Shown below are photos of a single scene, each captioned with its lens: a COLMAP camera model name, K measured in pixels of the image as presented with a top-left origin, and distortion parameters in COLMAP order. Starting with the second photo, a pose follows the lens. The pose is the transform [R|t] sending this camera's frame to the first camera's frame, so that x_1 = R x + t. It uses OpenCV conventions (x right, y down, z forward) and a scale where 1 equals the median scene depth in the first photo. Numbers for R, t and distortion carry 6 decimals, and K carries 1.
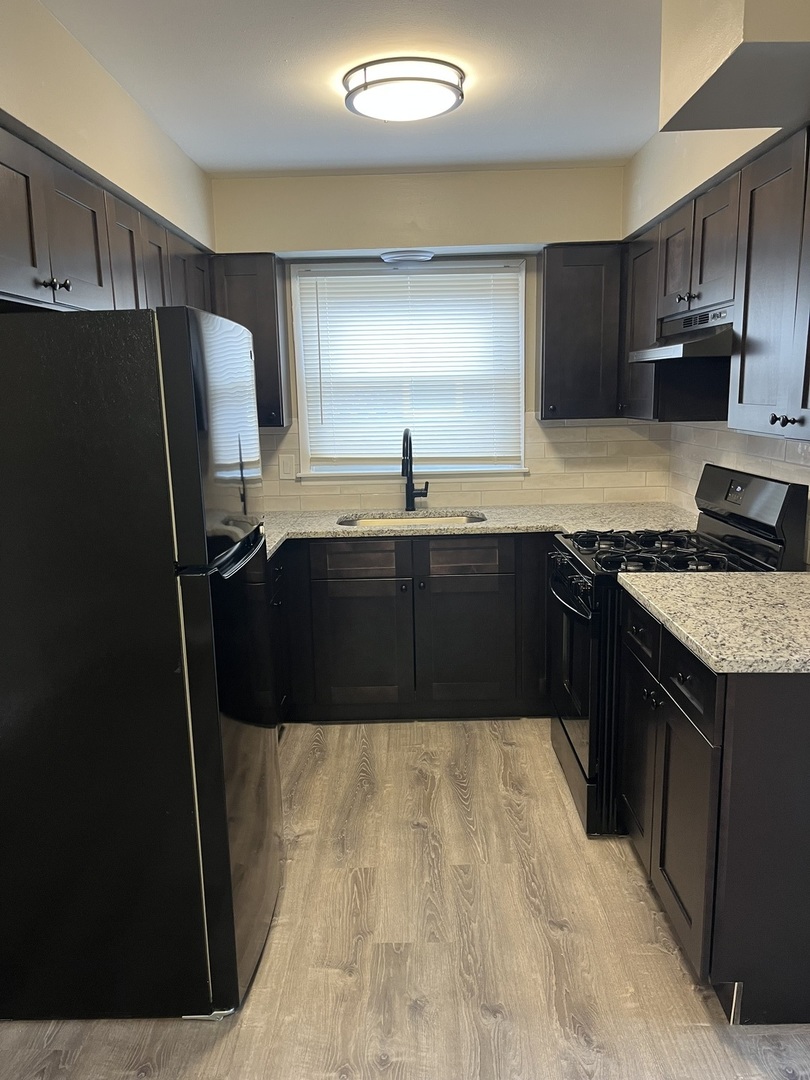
lens RADIAL K [[818.1, 0, 410.4], [0, 818.1, 545.7], [0, 0, 1]] dist [0.094865, -0.139781]
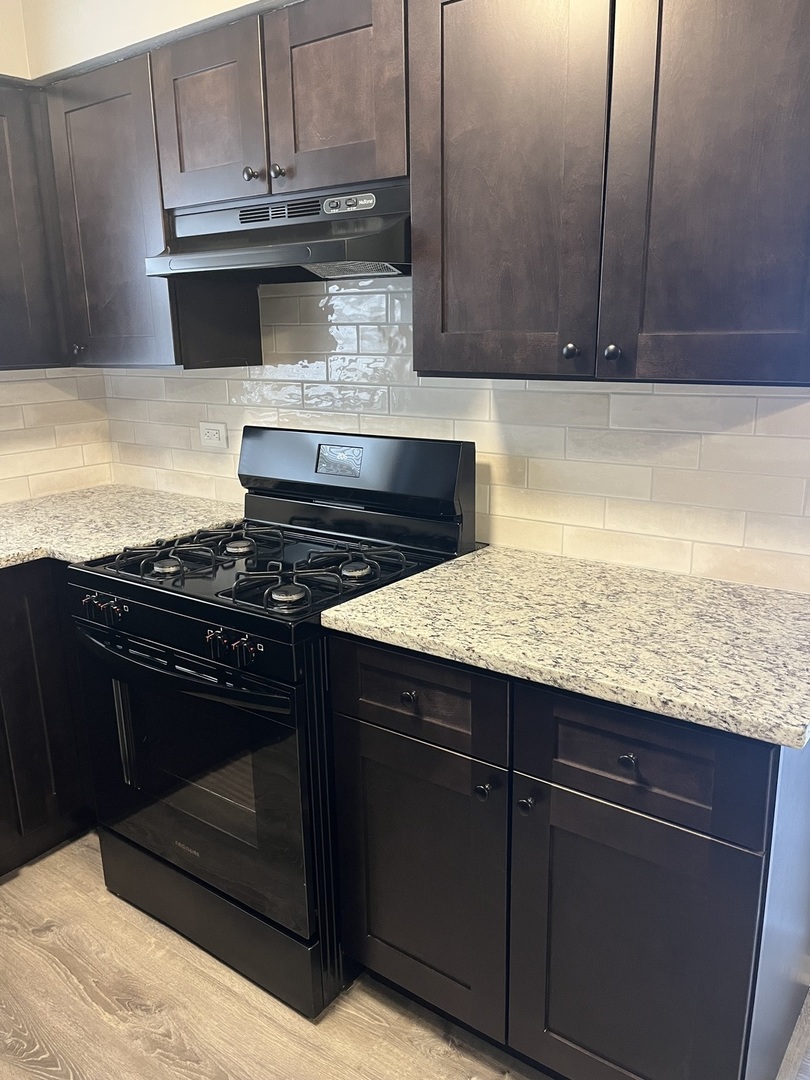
lens RADIAL K [[818.1, 0, 410.4], [0, 818.1, 545.7], [0, 0, 1]] dist [0.094865, -0.139781]
pose [[0.594525, -0.199386, 0.778965, -0.130443], [0.157621, 0.978872, 0.130254, -0.062520], [-0.788477, 0.045342, 0.613391, 0.410466]]
